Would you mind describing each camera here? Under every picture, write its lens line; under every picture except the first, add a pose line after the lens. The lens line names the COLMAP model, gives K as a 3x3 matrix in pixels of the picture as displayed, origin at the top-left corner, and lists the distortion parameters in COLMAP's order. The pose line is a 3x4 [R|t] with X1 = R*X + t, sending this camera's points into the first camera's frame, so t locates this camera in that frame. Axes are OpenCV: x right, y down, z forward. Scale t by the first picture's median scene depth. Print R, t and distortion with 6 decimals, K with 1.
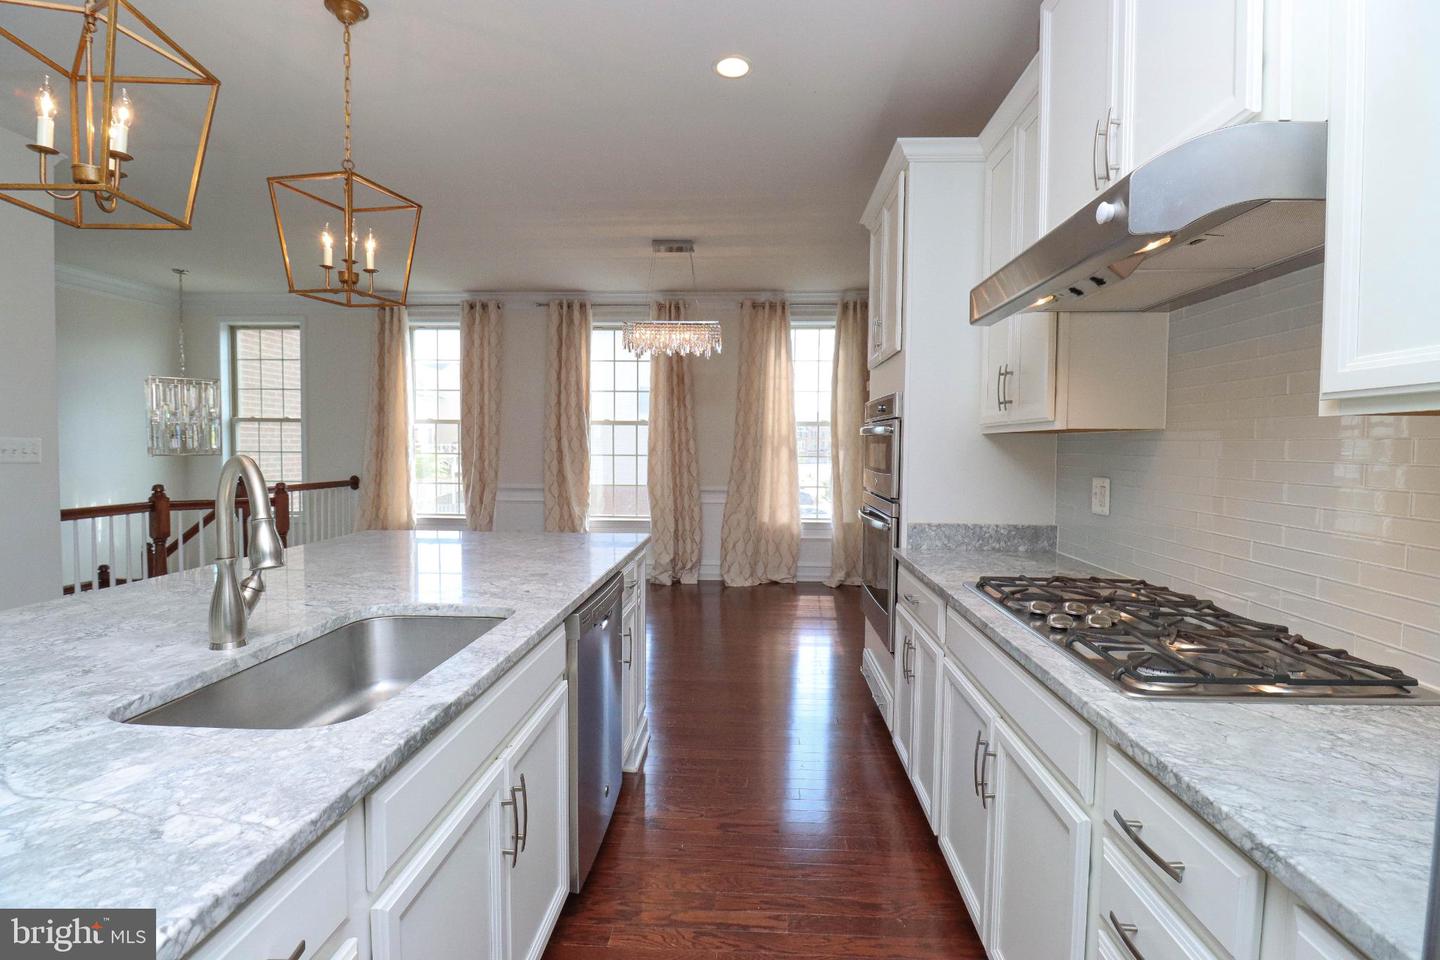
lens RADIAL K [[685.3, 0, 725.7], [0, 685.3, 481.7], [0, 0, 1]] dist [-0.011256, -0.000861]
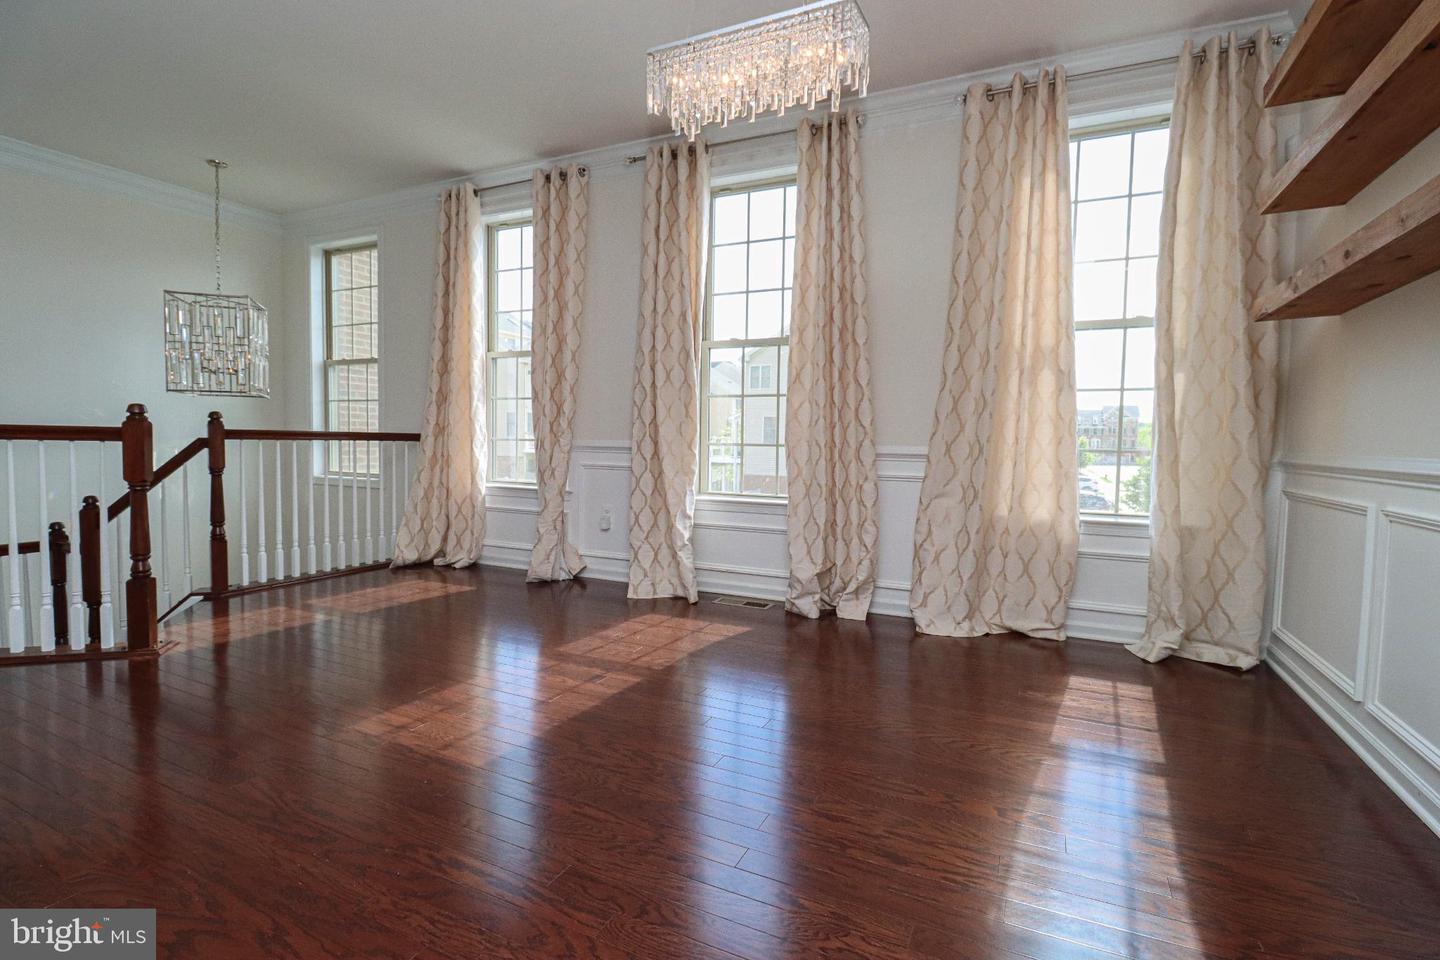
lens RADIAL K [[665.7, 0, 728.9], [0, 665.7, 479.1], [0, 0, 1]] dist [0.000914, -0.012493]
pose [[0.921479, 0.030153, -0.387256, 0.062145], [-0.030478, 0.999521, 0.005305, 0.034965], [0.387230, 0.006914, 0.921957, 0.459605]]
